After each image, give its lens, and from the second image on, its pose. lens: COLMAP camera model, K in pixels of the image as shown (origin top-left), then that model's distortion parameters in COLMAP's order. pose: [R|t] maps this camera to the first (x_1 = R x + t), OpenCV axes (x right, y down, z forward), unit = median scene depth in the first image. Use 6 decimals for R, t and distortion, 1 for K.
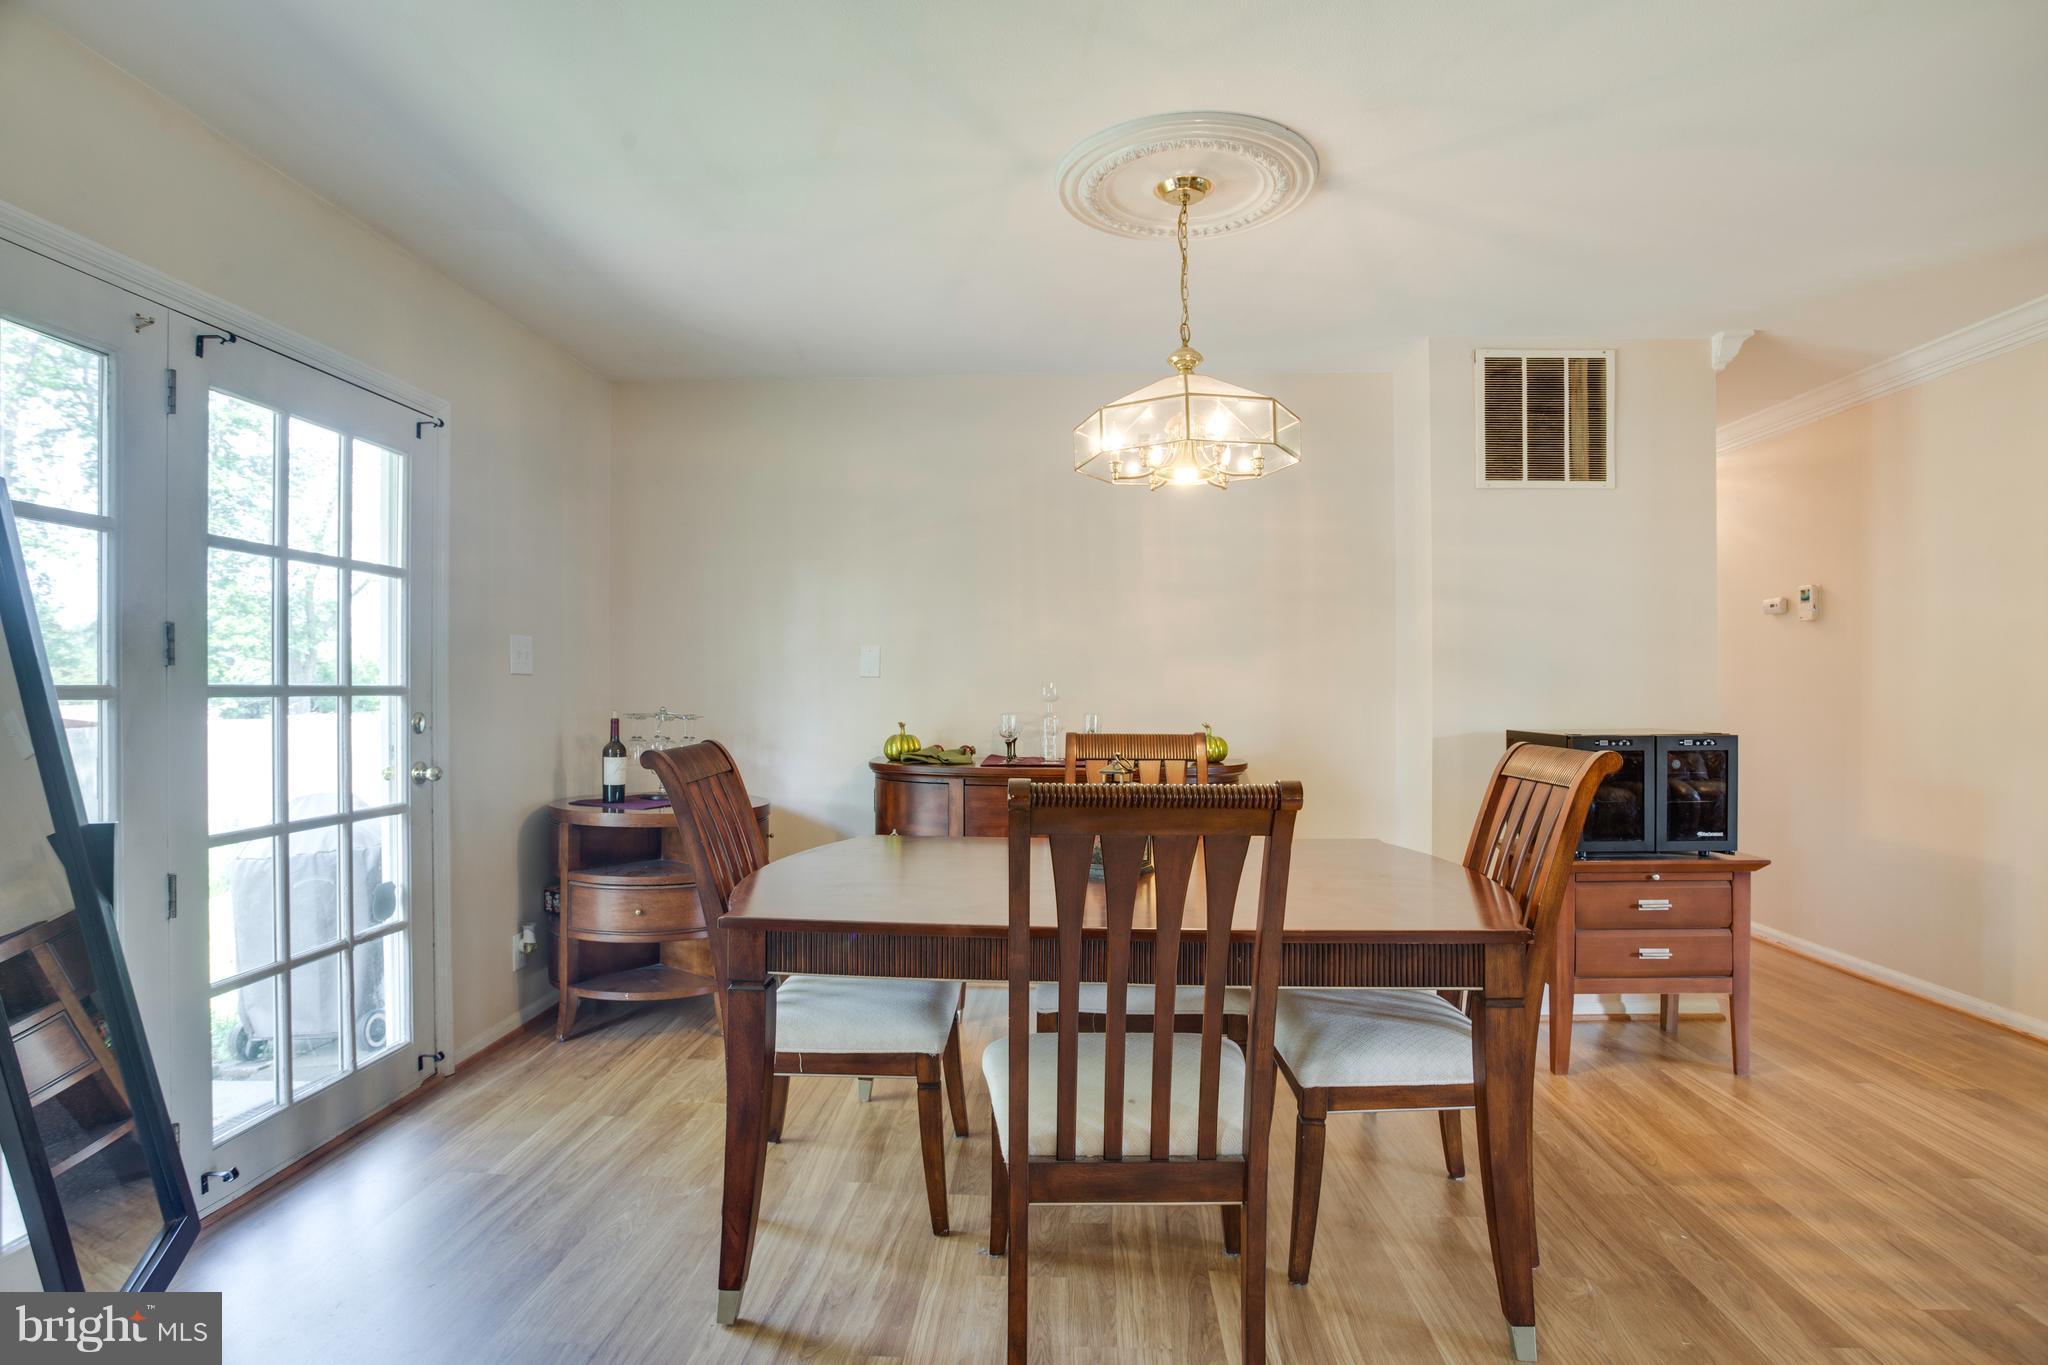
lens RADIAL K [[1021.2, 0, 1030.5], [0, 1021.2, 689.2], [0, 0, 1]] dist [-0.073326, 0.040417]
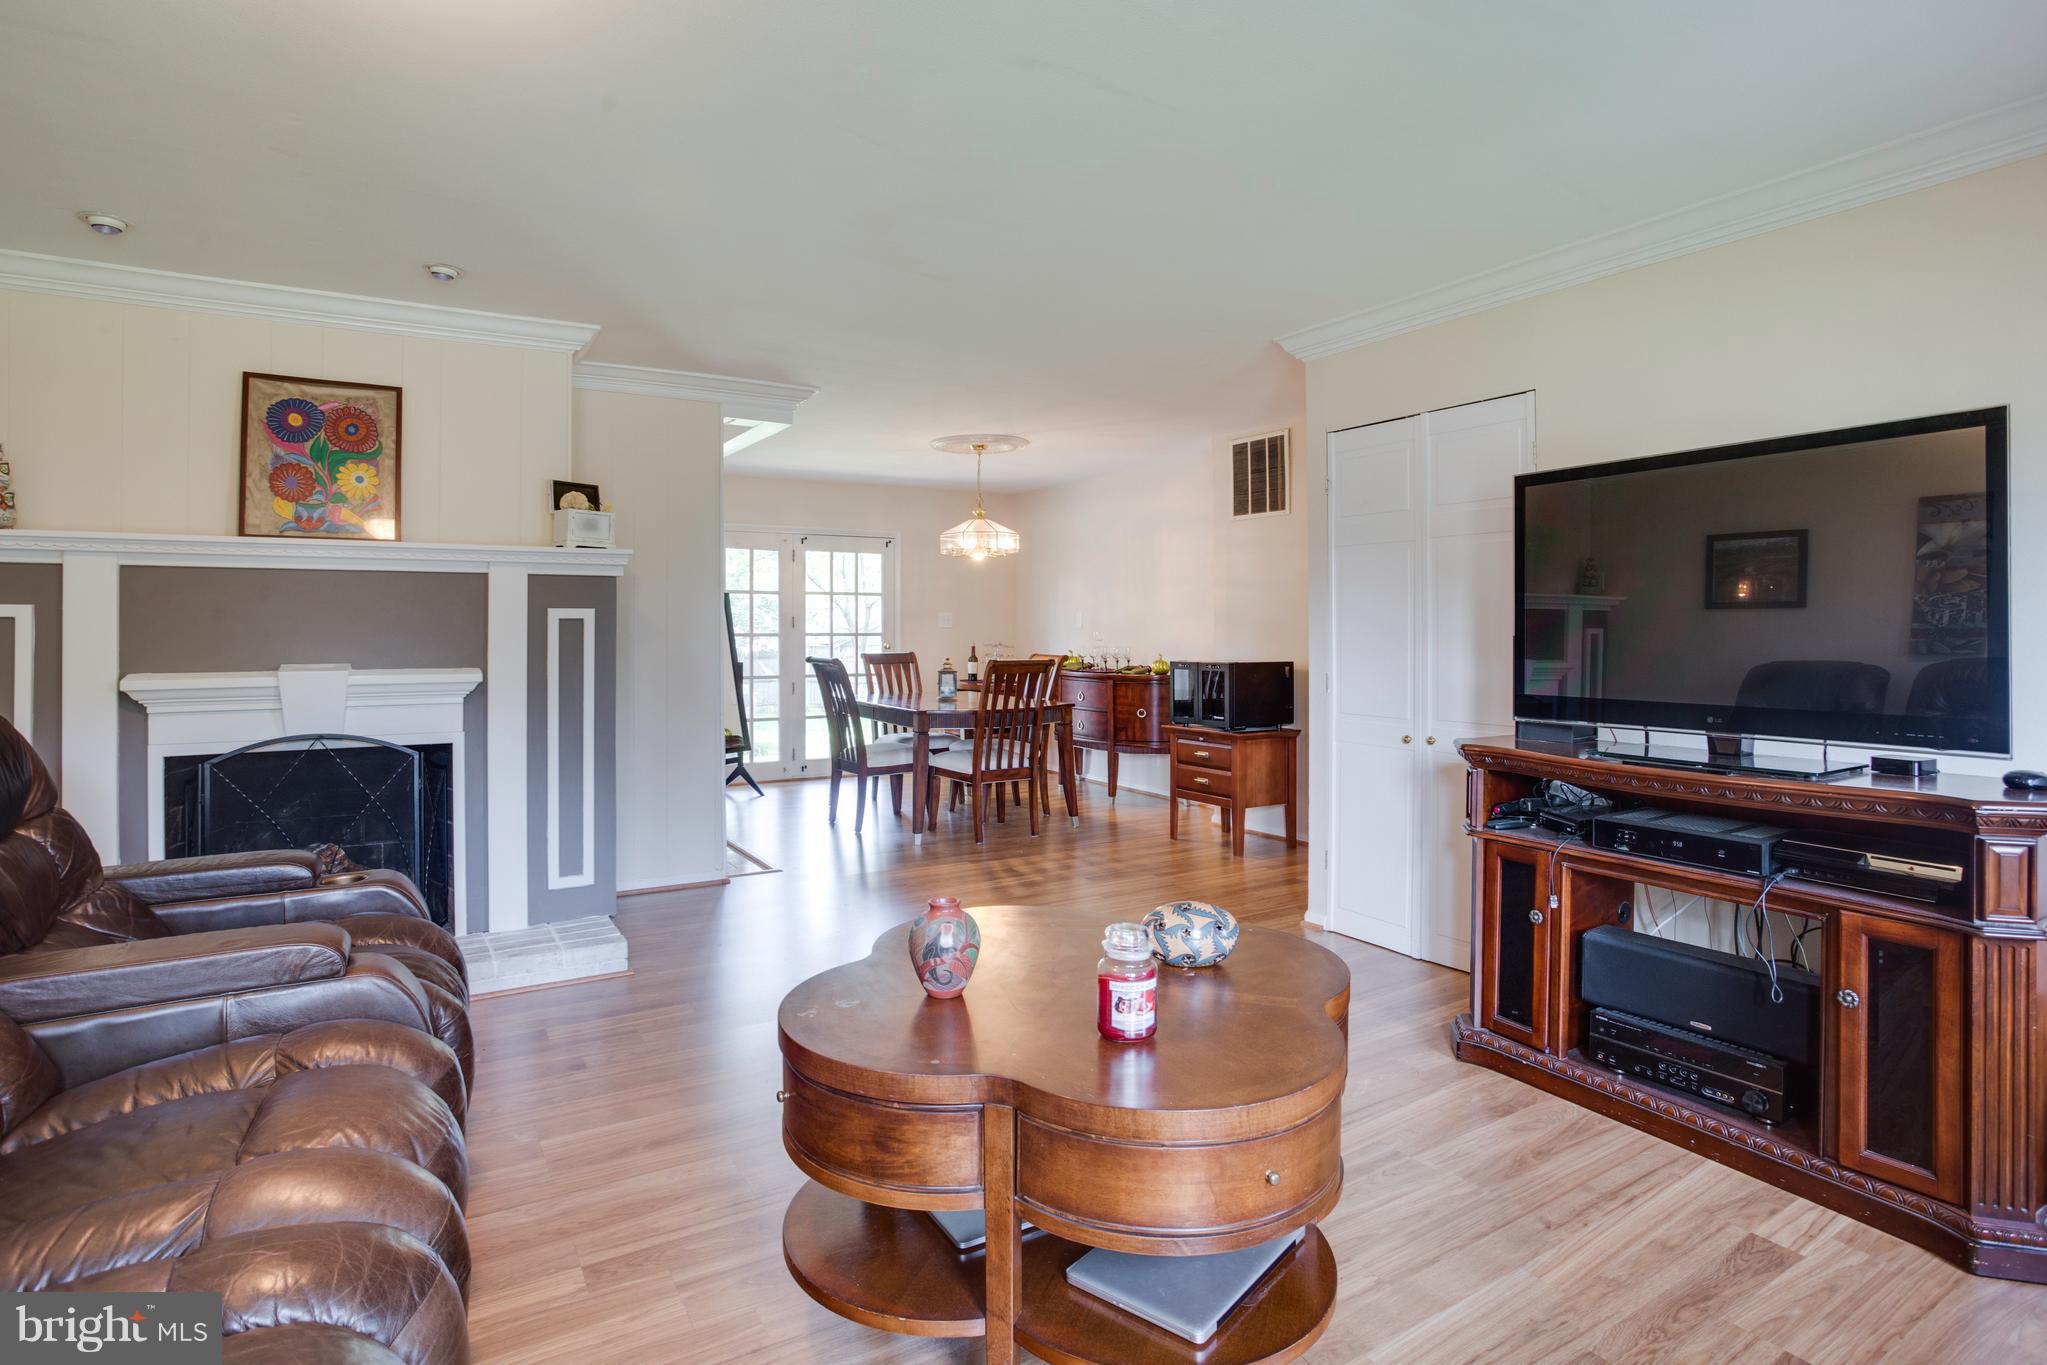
lens RADIAL K [[1028.0, 0, 1029.7], [0, 1028.0, 646.4], [0, 0, 1]] dist [-0.082137, 0.041542]
pose [[0.567046, 0.015850, -0.823533, 1.899751], [-0.003953, 0.999856, 0.016521, -0.013108], [0.823676, -0.006113, 0.567027, -0.321681]]
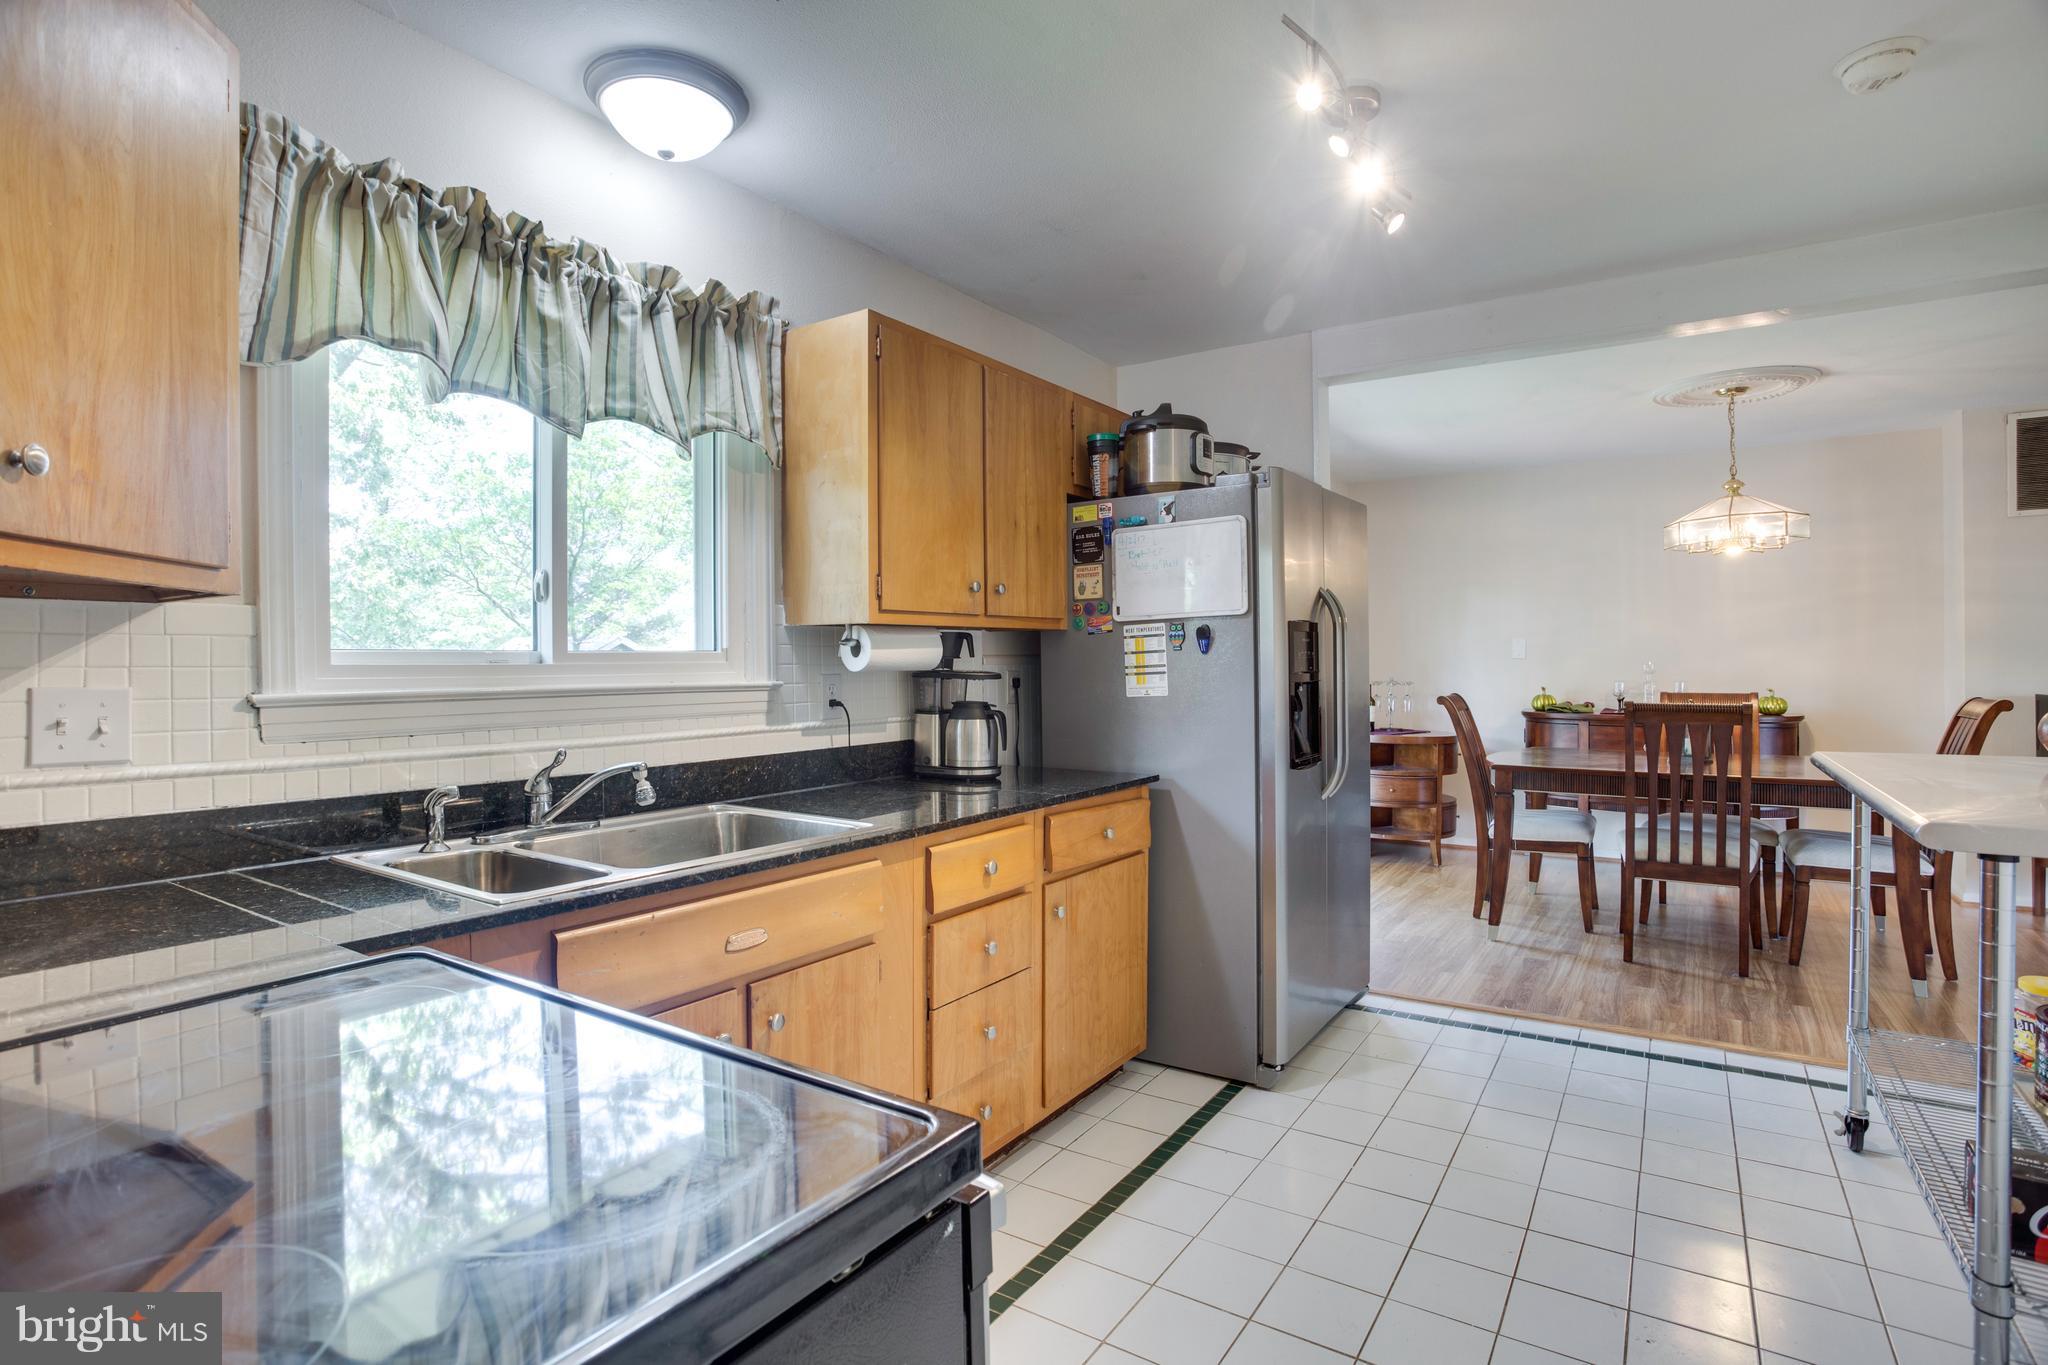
lens RADIAL K [[1028.5, 0, 1030.2], [0, 1028.5, 646.3], [0, 0, 1]] dist [-0.082137, 0.041542]
pose [[0.859283, -0.008335, -0.511432, -0.008026], [-0.000282, 0.999859, -0.016768, -0.005590], [0.511500, 0.014552, 0.859160, -0.894986]]
